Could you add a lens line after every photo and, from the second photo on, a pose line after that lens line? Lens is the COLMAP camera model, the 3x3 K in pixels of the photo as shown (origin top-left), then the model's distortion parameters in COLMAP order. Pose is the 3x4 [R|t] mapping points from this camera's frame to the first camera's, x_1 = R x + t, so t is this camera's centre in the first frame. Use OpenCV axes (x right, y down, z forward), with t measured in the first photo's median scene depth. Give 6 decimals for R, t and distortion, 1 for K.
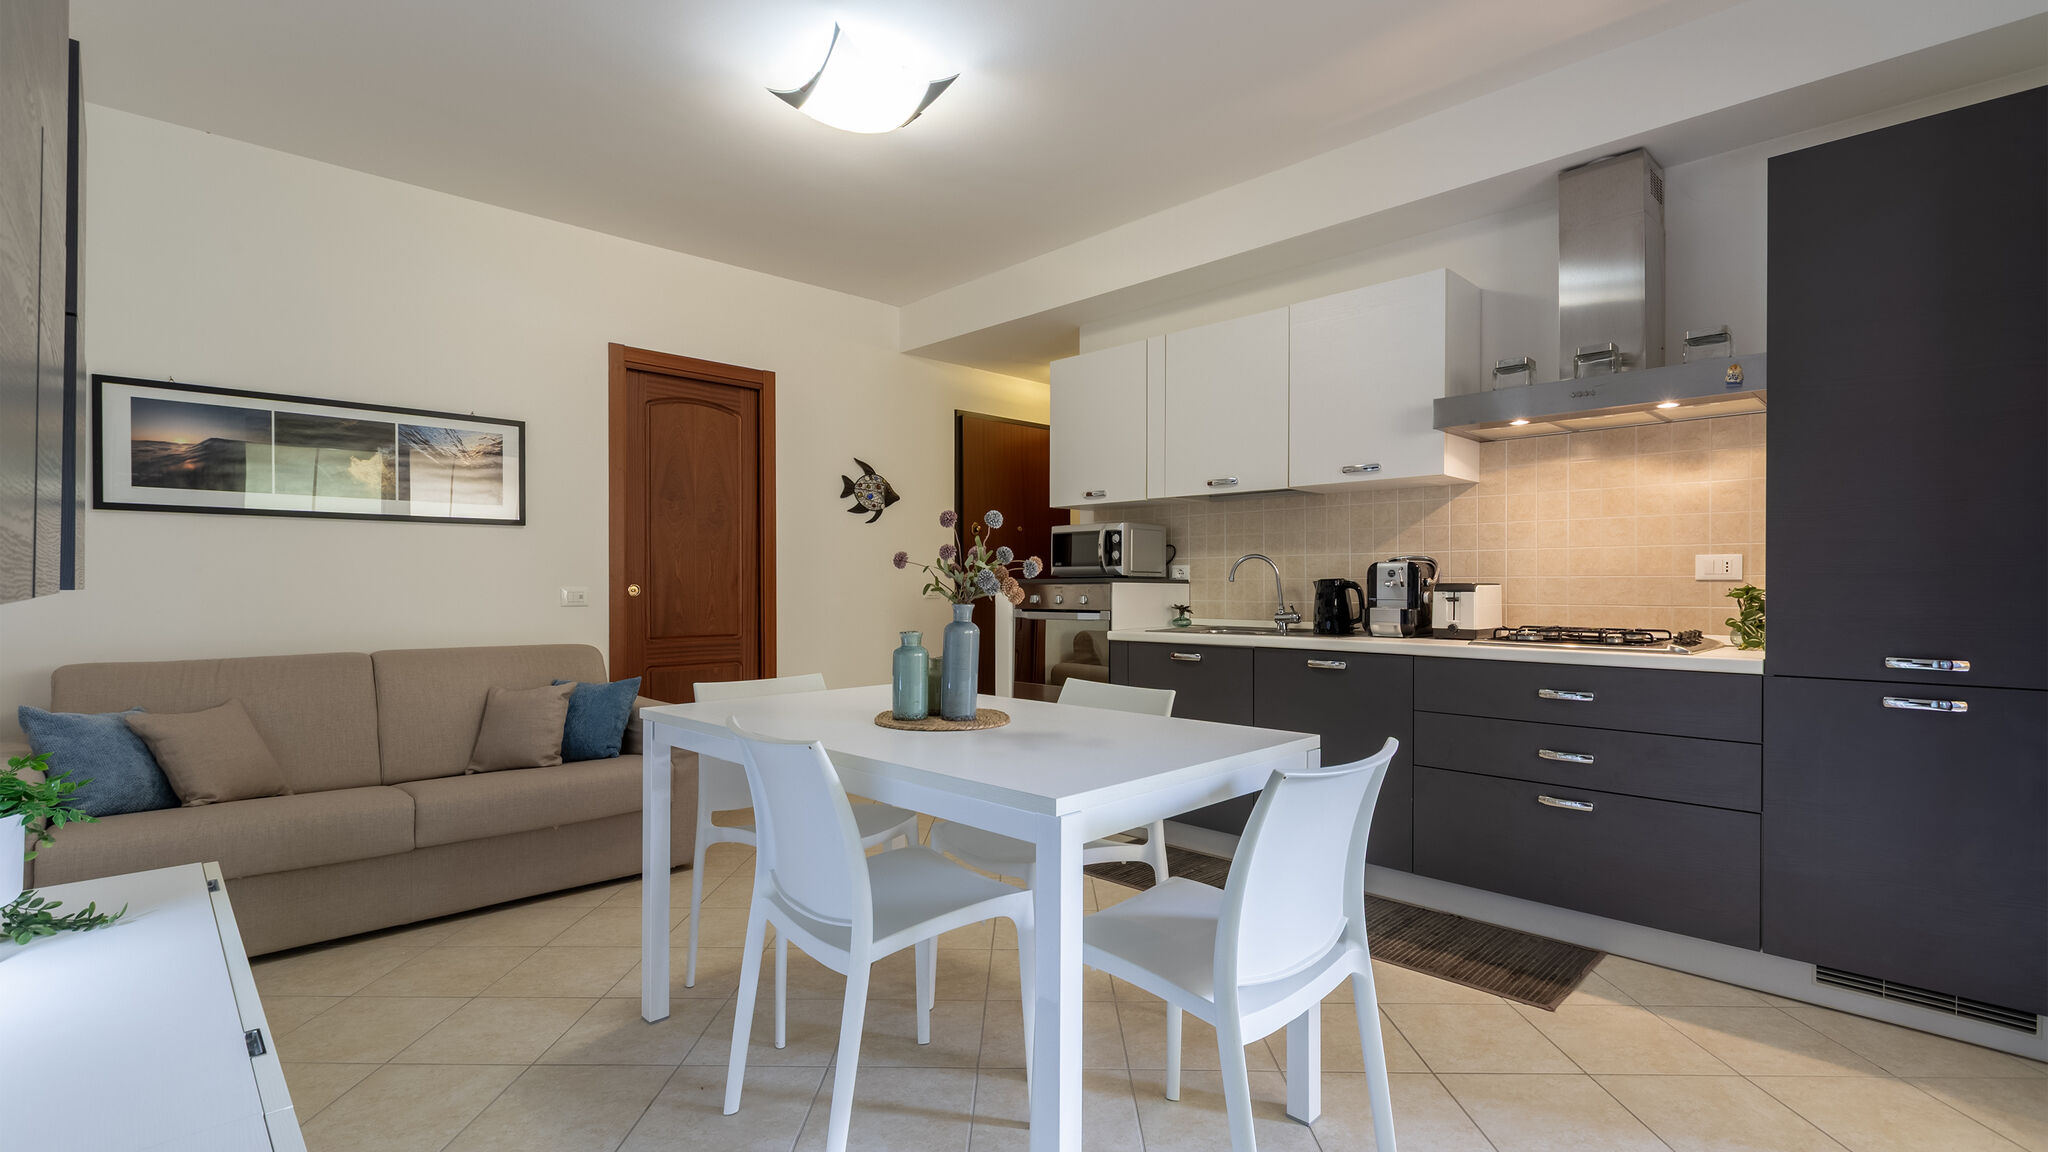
lens RADIAL K [[926.9, 0, 1024.0], [0, 926.9, 576.0], [0, 0, 1]] dist [0.000636, 0.000264]
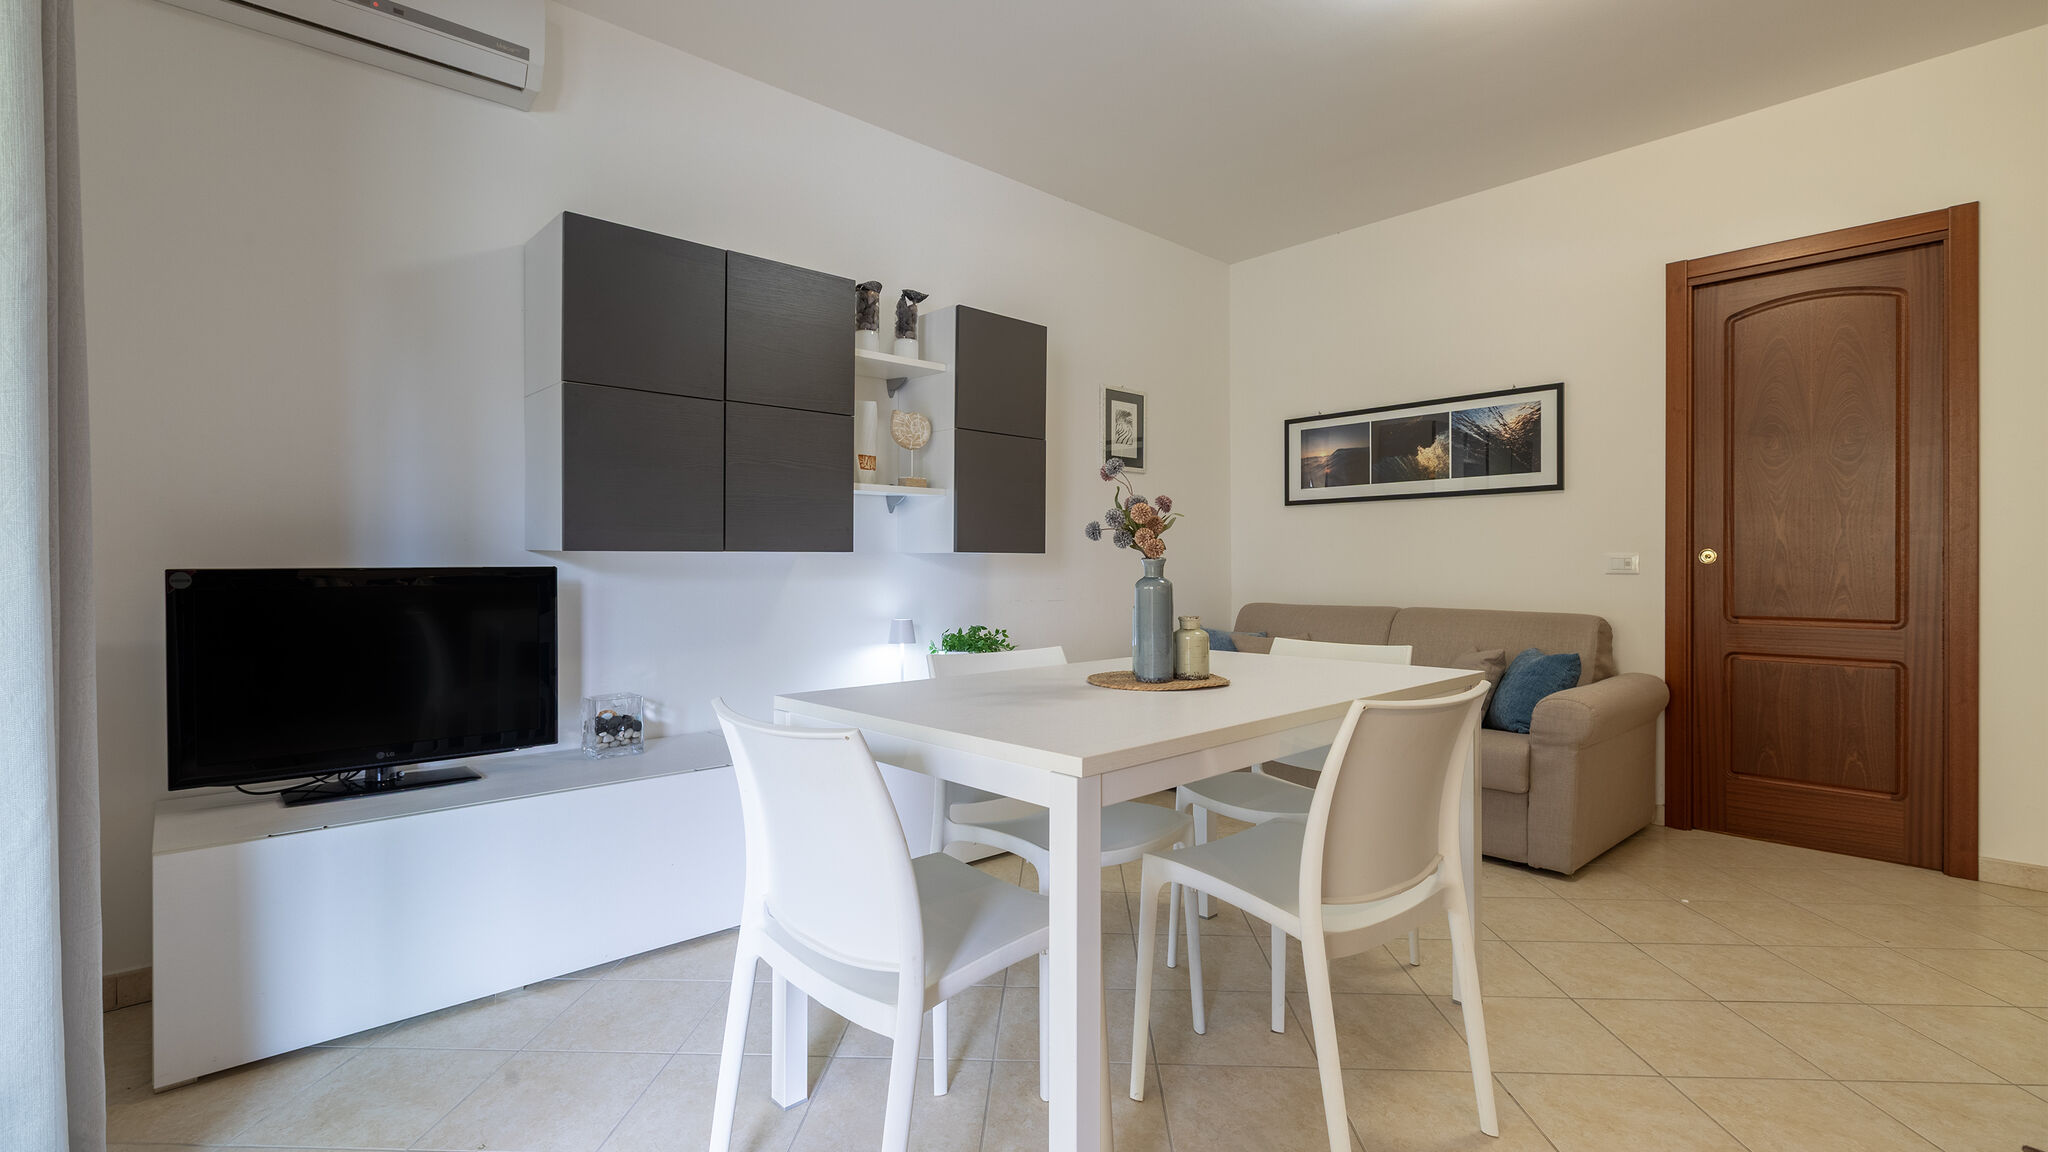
lens RADIAL K [[921.0, 0, 1016.5], [0, 921.0, 565.2], [0, 0, 1]] dist [0.000608, -0.000239]
pose [[-0.035941, 0.001109, -0.999353, 0.451014], [0.010087, 0.999949, 0.000747, 0.018220], [0.999303, -0.010054, -0.035951, 0.466848]]
